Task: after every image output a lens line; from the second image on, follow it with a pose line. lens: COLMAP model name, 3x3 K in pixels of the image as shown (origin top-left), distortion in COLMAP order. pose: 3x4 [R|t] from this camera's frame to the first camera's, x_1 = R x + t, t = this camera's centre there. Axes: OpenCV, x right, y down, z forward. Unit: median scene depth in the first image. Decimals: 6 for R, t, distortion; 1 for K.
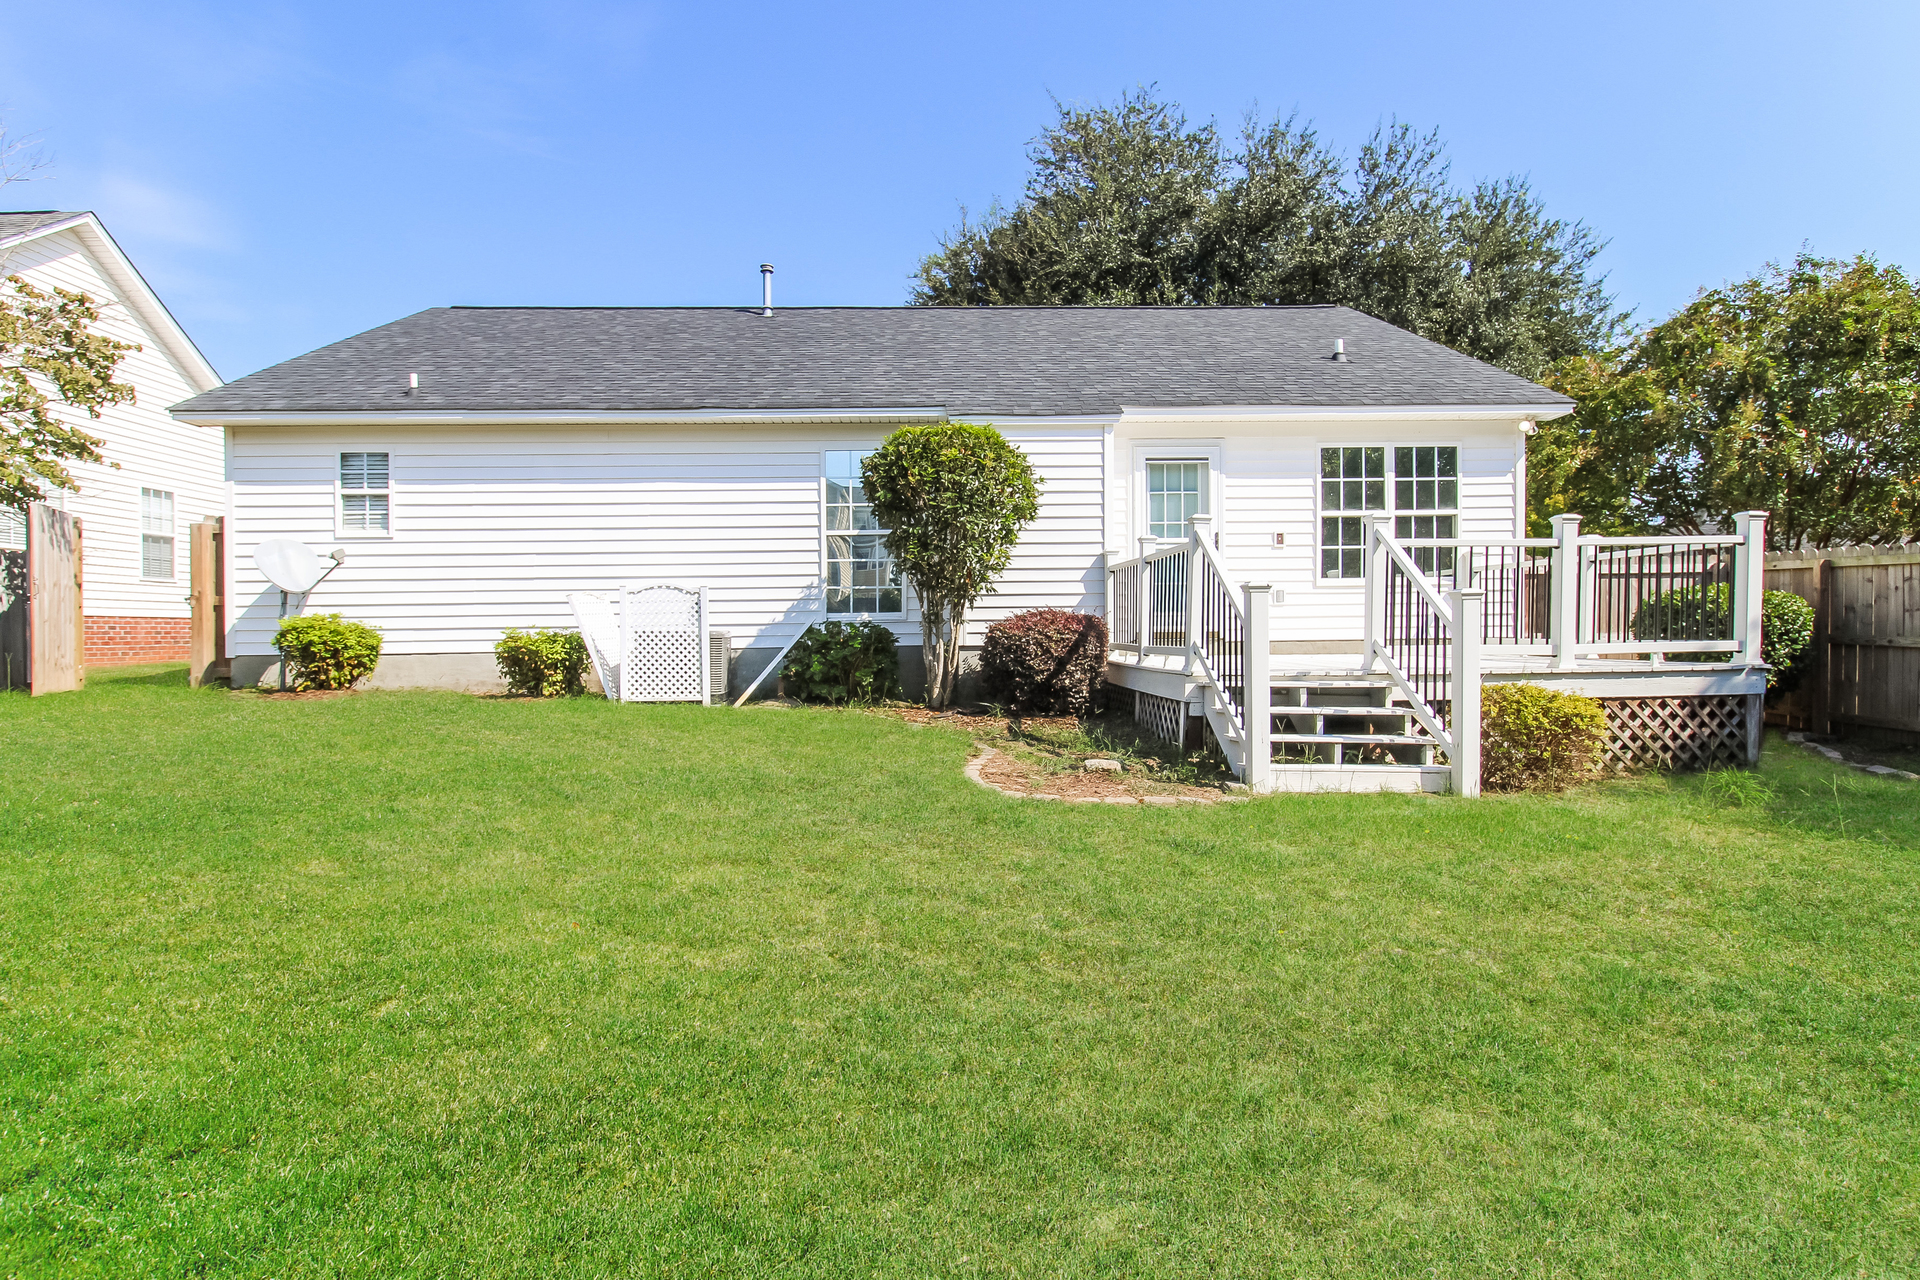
lens RADIAL K [[1014.8, 0, 960.0], [0, 1014.8, 640.0], [0, 0, 1]] dist [-0.001837, -0.000203]
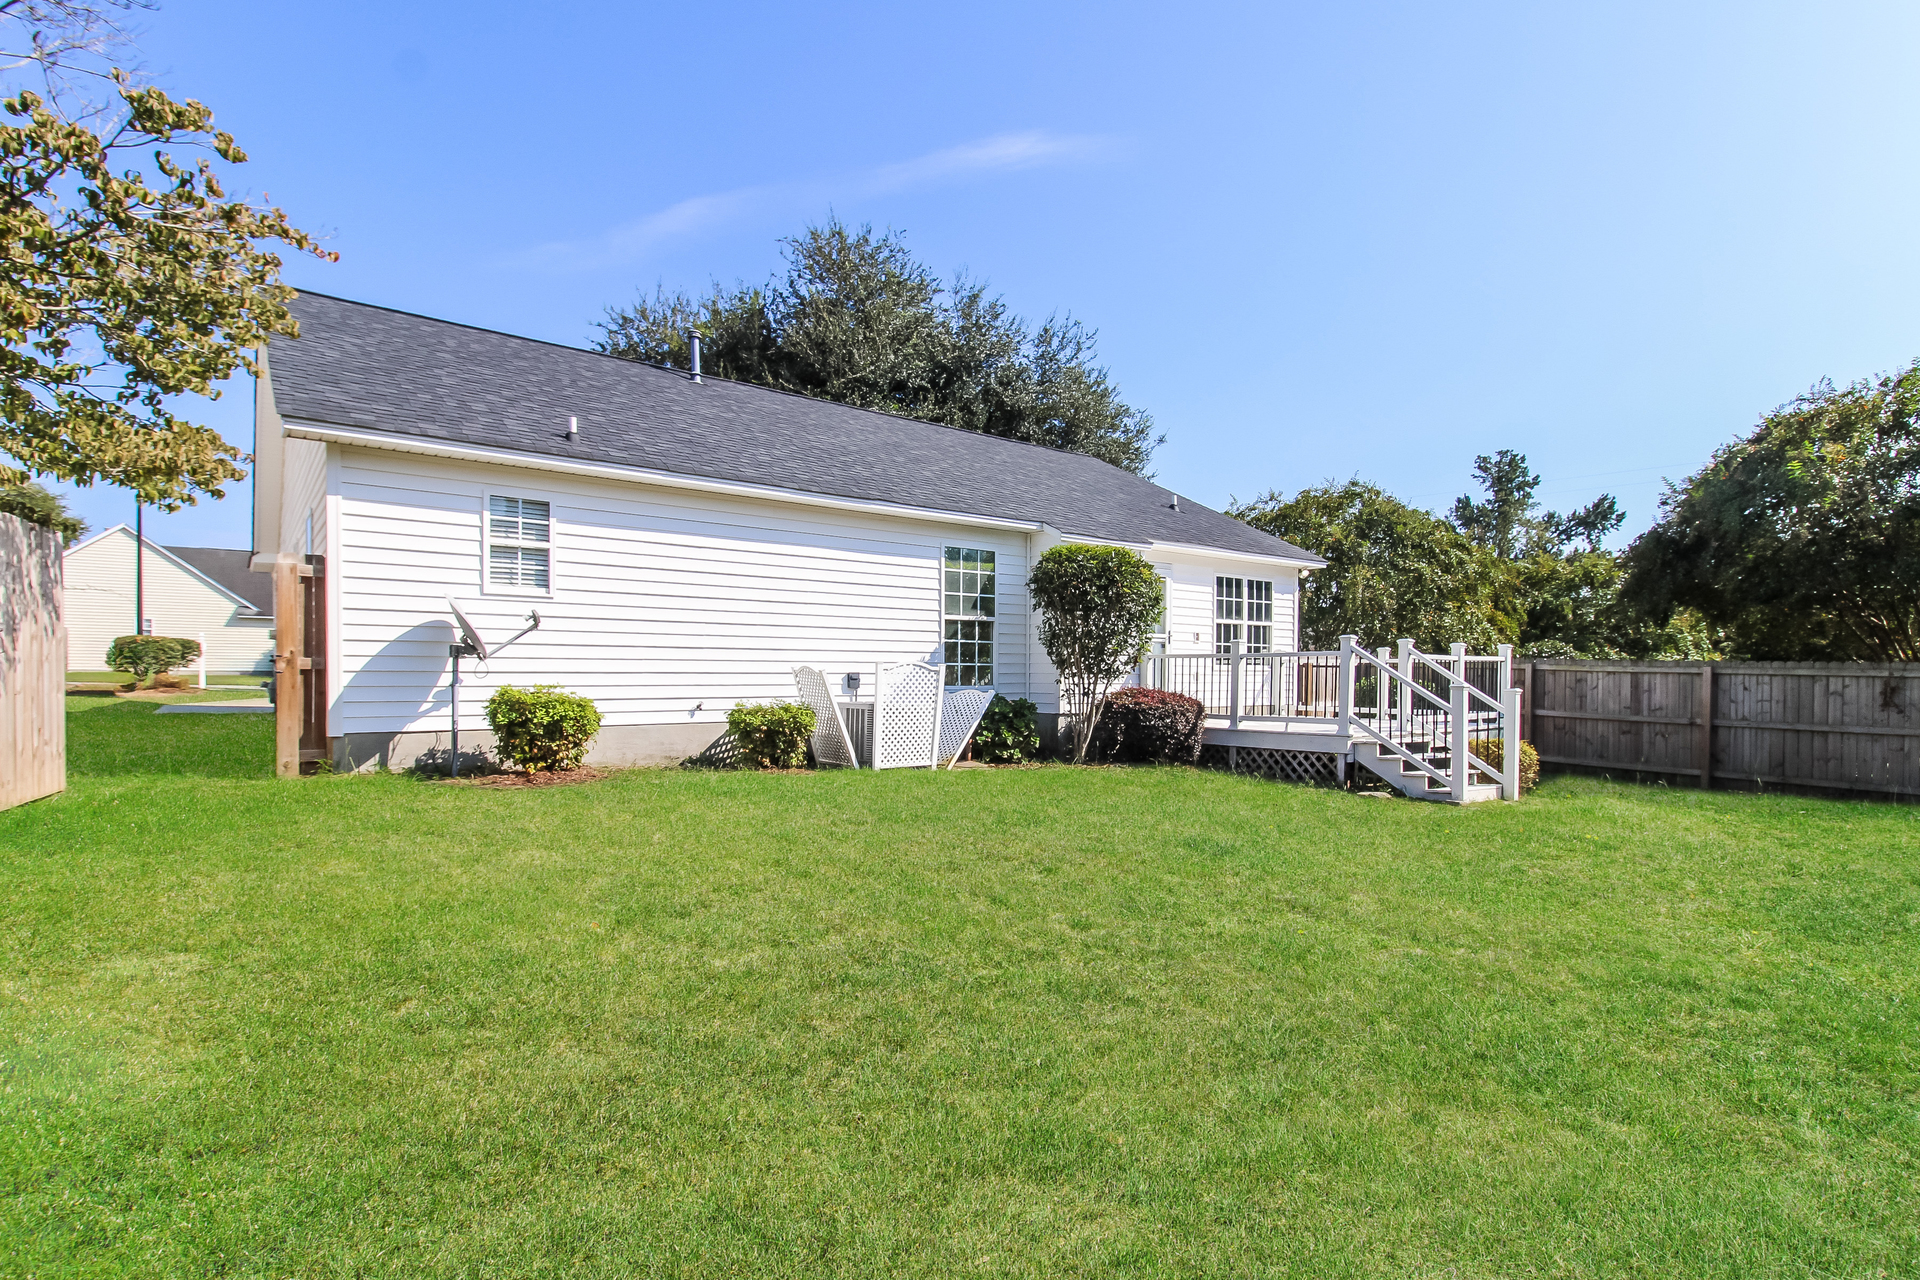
lens RADIAL K [[986.3, 0, 964.1], [0, 986.3, 666.1], [0, 0, 1]] dist [-0.020738, -0.000740]
pose [[0.798968, 0.021129, 0.601003, -0.783770], [-0.007734, 0.999661, -0.024863, -0.021430], [-0.601324, 0.015216, 0.798860, 0.089462]]
